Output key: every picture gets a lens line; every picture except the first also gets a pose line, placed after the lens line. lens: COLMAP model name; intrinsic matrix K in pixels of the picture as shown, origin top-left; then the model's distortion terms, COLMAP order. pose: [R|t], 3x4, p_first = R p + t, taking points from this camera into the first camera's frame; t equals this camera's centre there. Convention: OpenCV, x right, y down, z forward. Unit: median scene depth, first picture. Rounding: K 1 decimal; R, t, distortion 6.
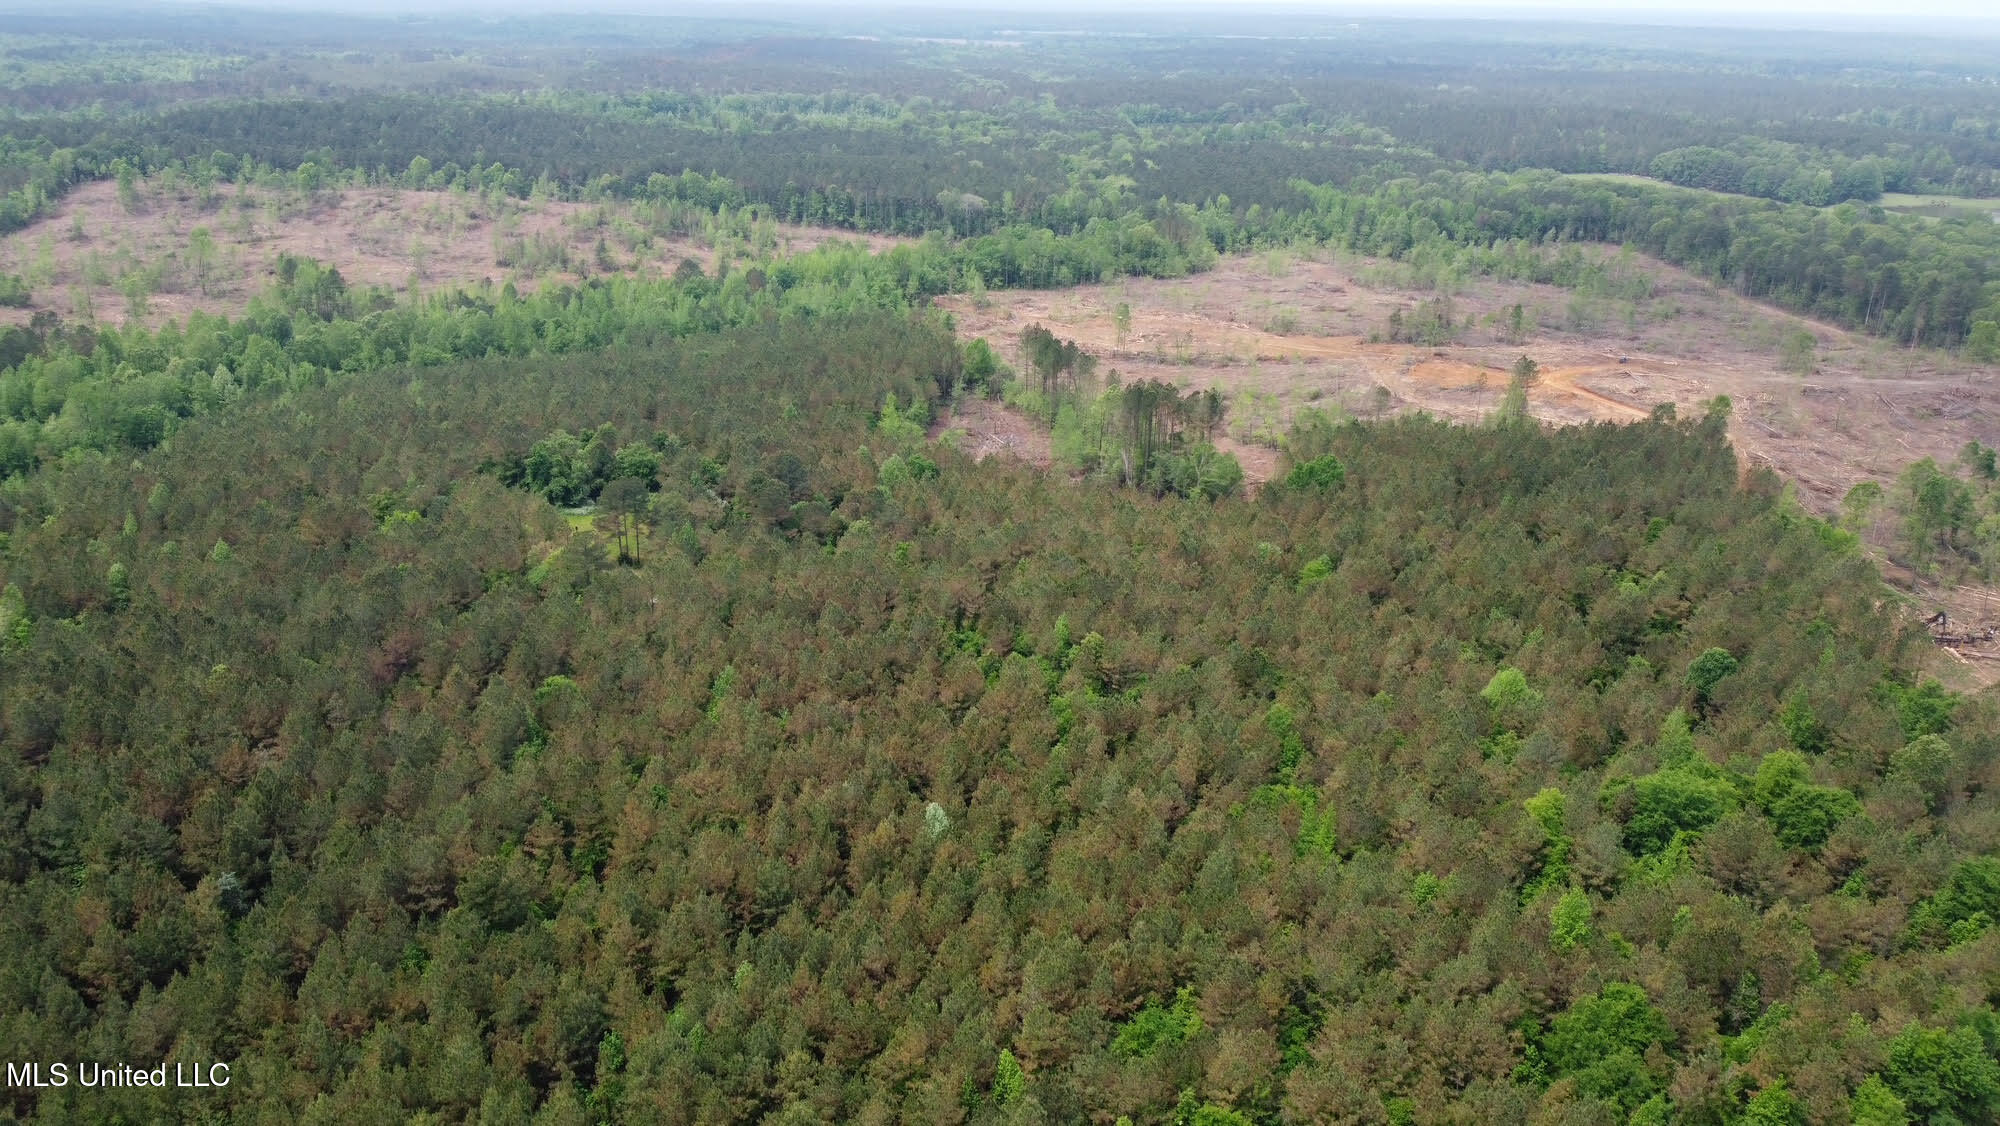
lens RADIAL K [[1501.9, 0, 989.3], [0, 1501.9, 556.9], [0, 0, 1]] dist [0.000602, -0.011479]
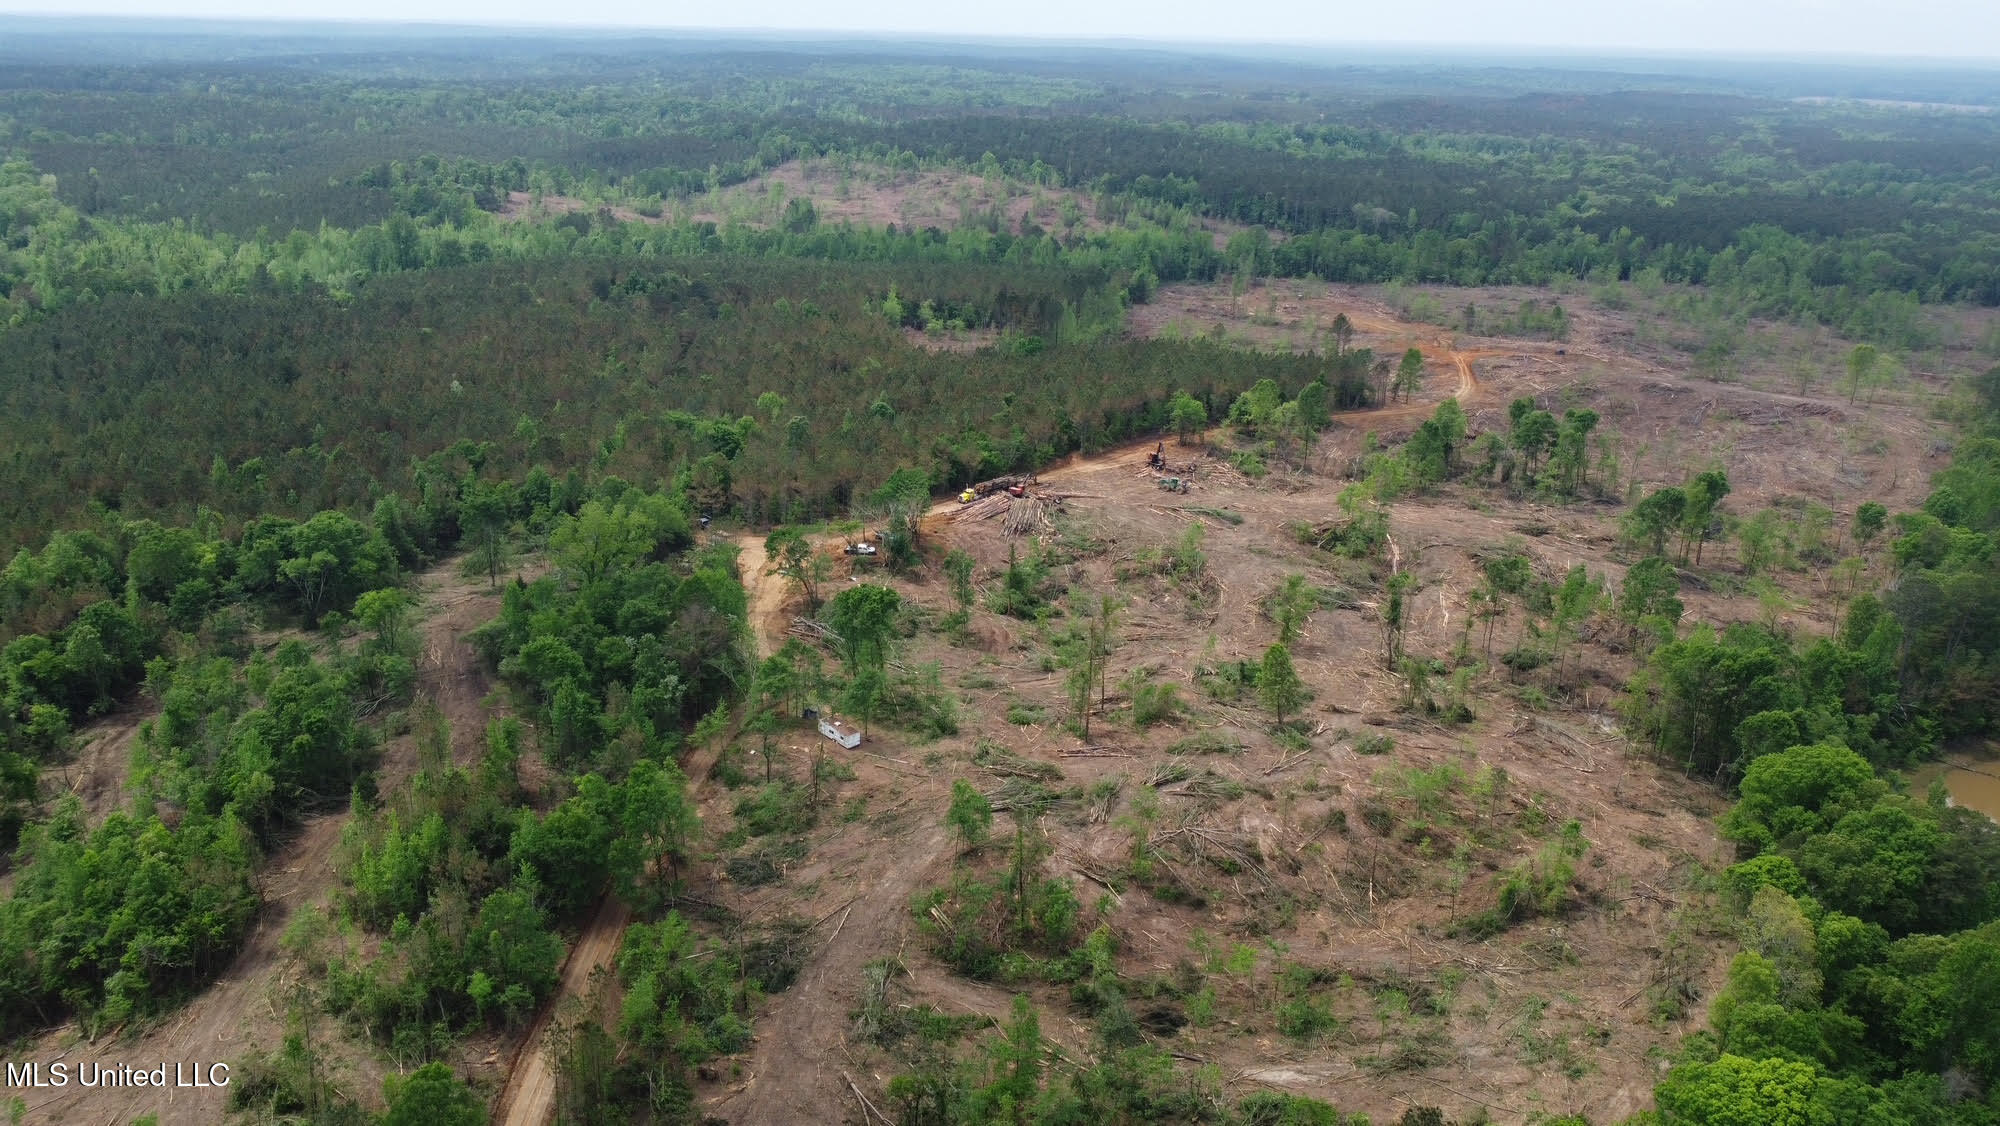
lens RADIAL K [[1501.9, 0, 1004.4], [0, 1501.9, 555.3], [0, 0, 1]] dist [0.000602, -0.011479]
pose [[0.805938, 0.195054, -0.558944, 0.483558], [-0.214991, 0.976135, 0.030647, 0.045773], [0.551582, 0.095468, 0.828639, -0.083948]]
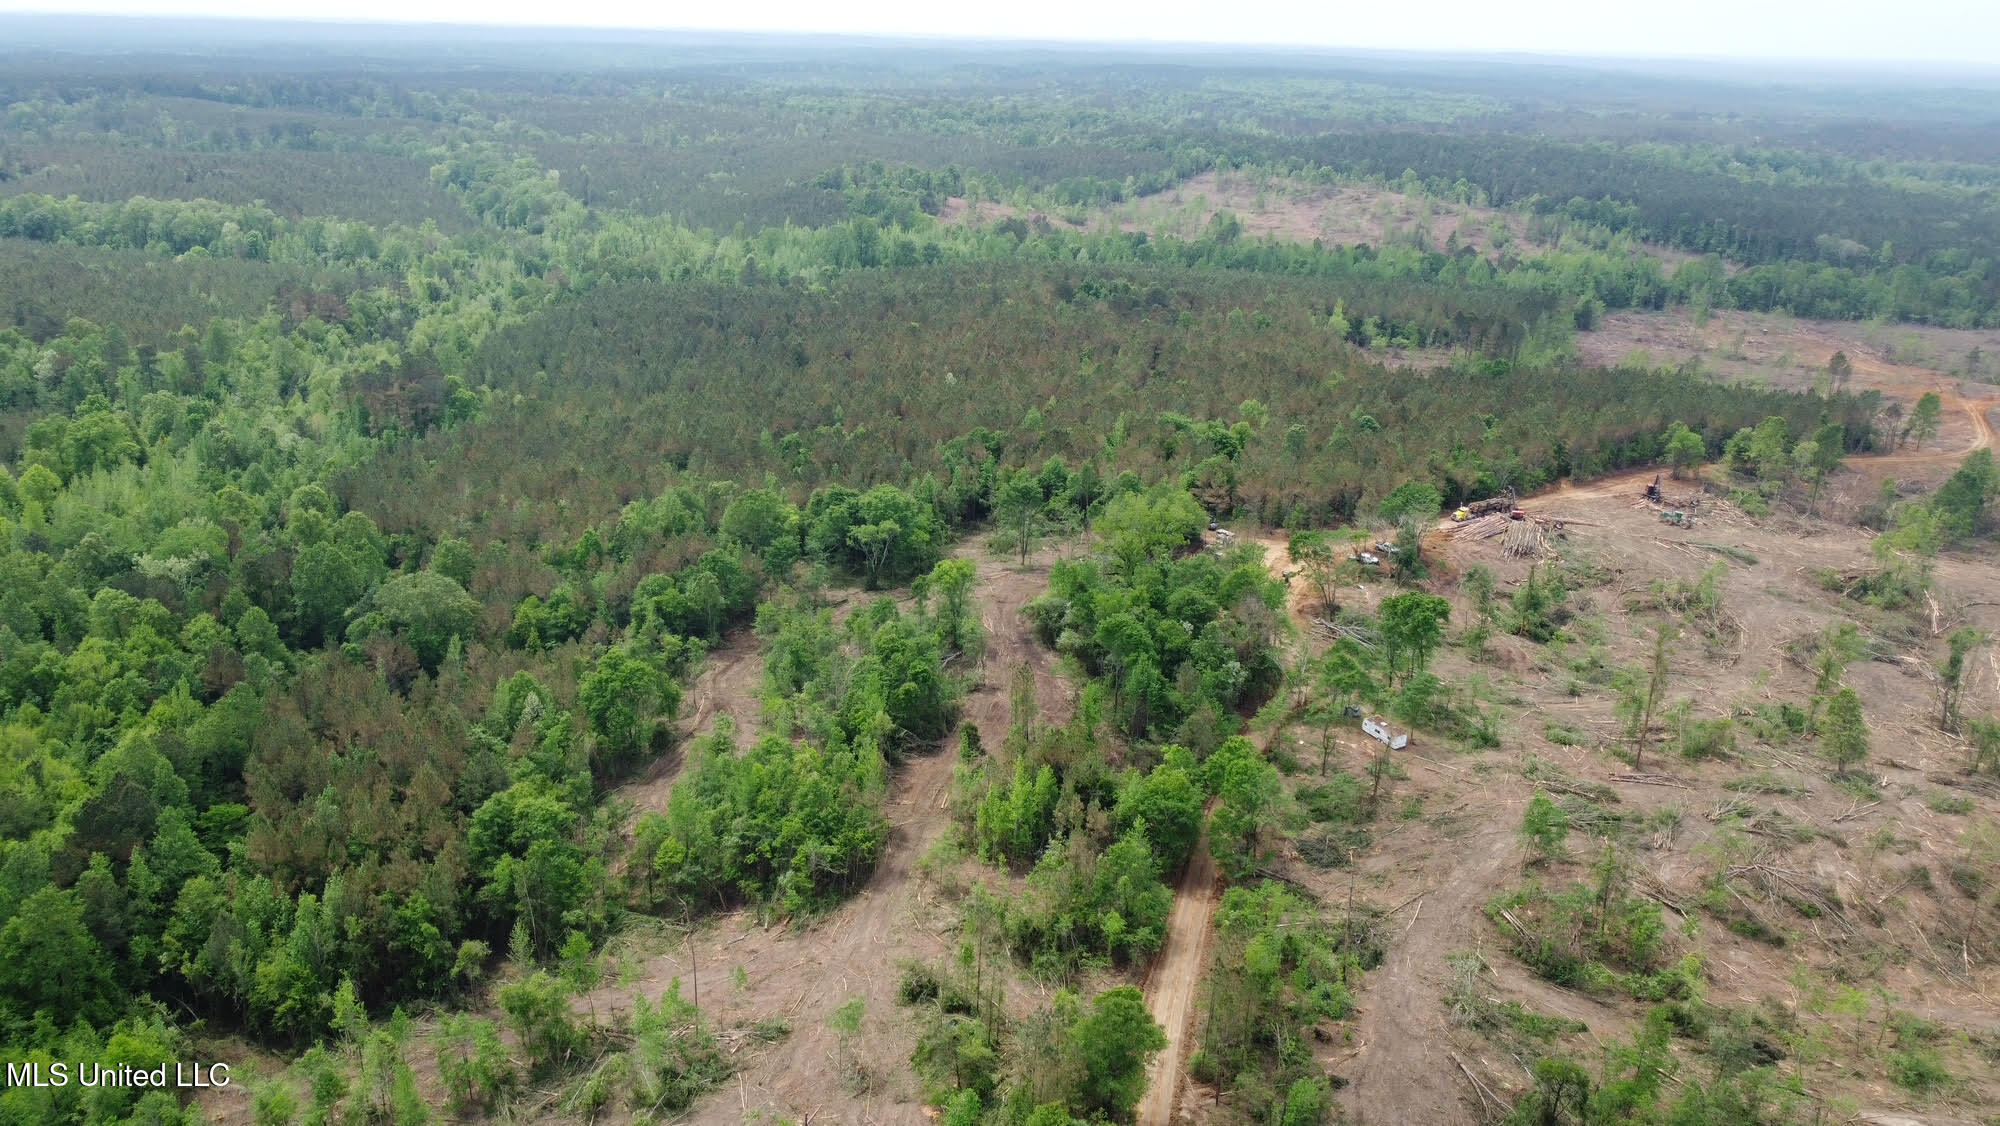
lens RADIAL K [[1501.9, 0, 1002.8], [0, 1501.9, 569.4], [0, 0, 1]] dist [0.000602, -0.011479]
pose [[0.645079, 0.255270, -0.720215, 0.458185], [-0.281233, 0.955702, 0.086842, 0.060535], [0.710479, 0.146529, 0.688294, -0.125604]]
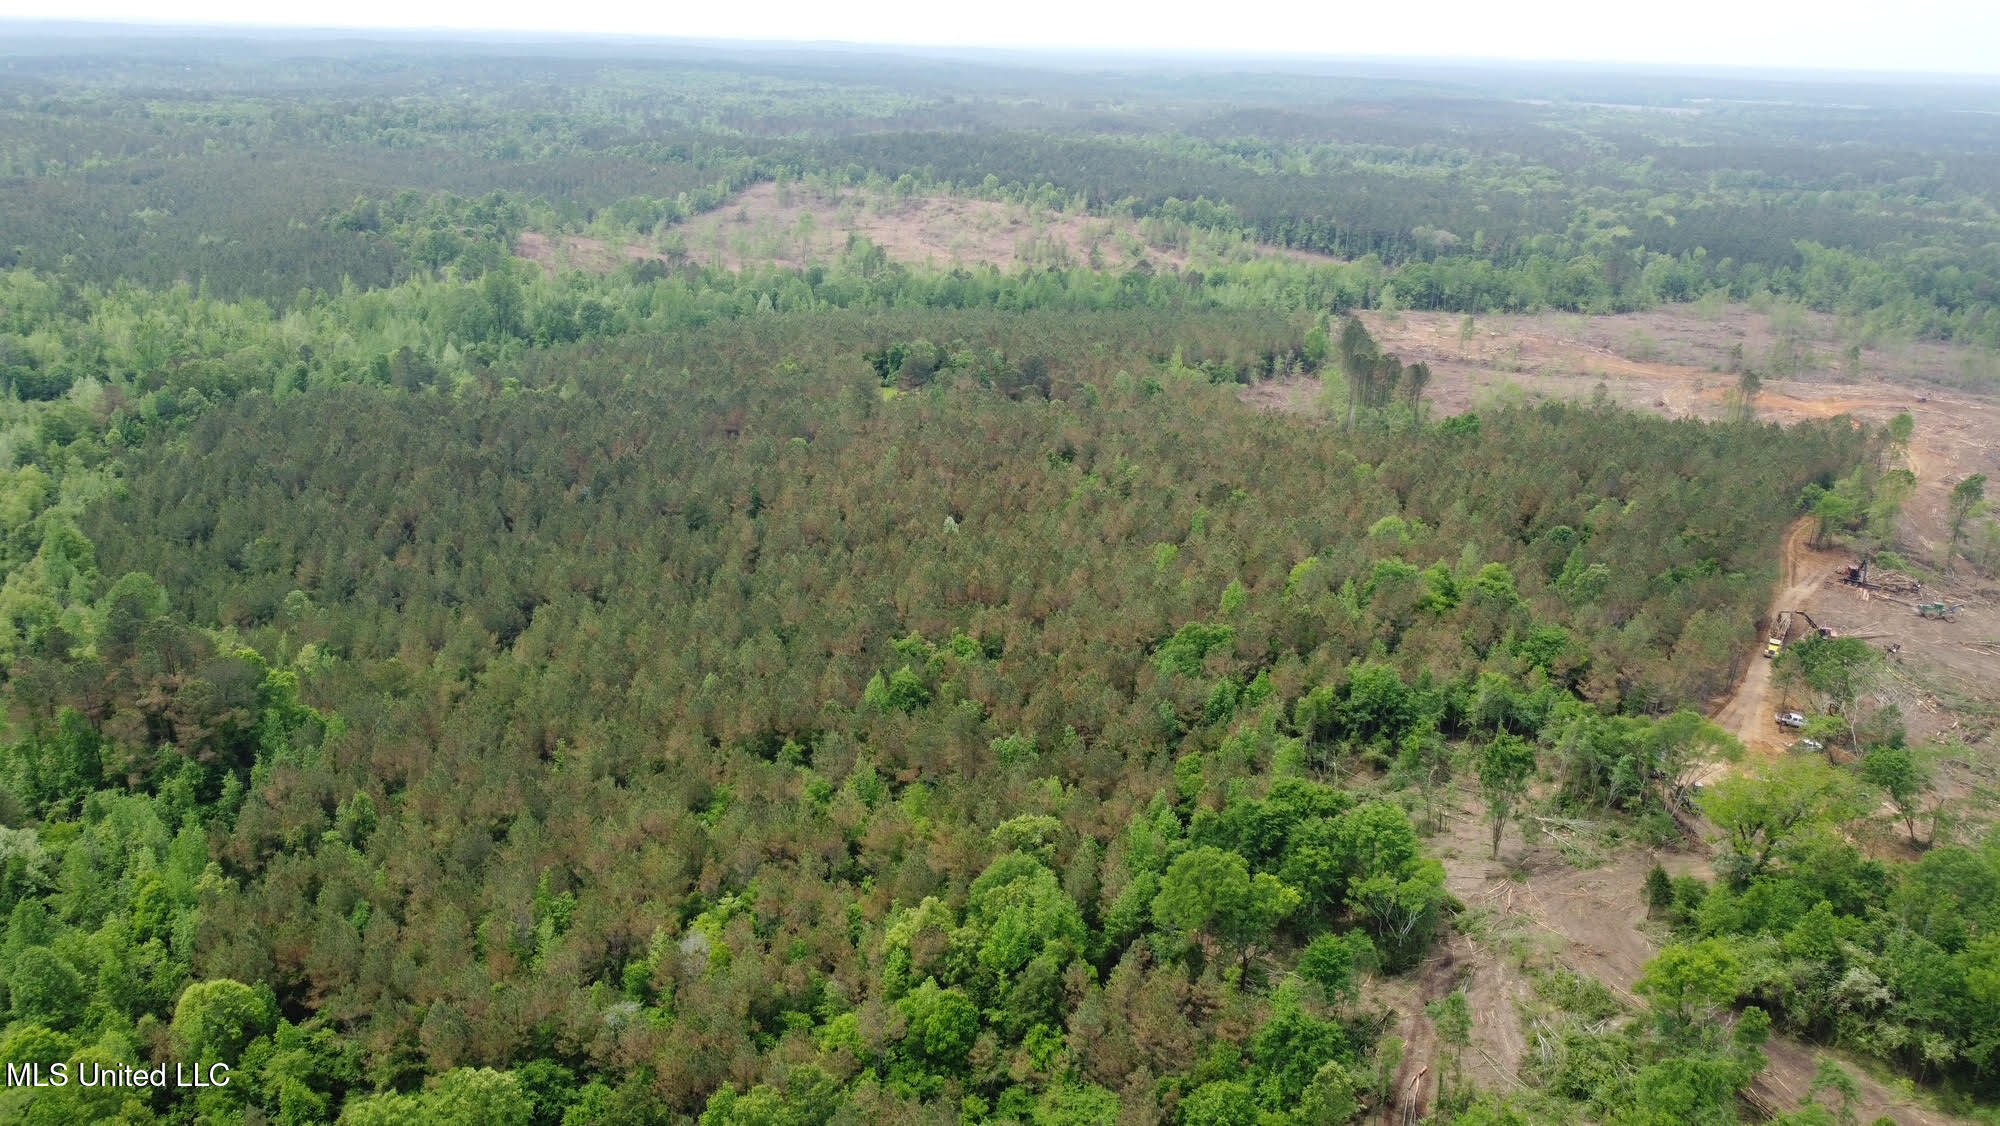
lens RADIAL K [[1501.9, 0, 996.4], [0, 1501.9, 556.3], [0, 0, 1]] dist [0.000602, -0.011479]
pose [[0.905823, 0.144128, -0.398386, 0.176631], [-0.159027, 0.987264, -0.004413, 0.054269], [0.392676, 0.067351, 0.917207, -0.129504]]
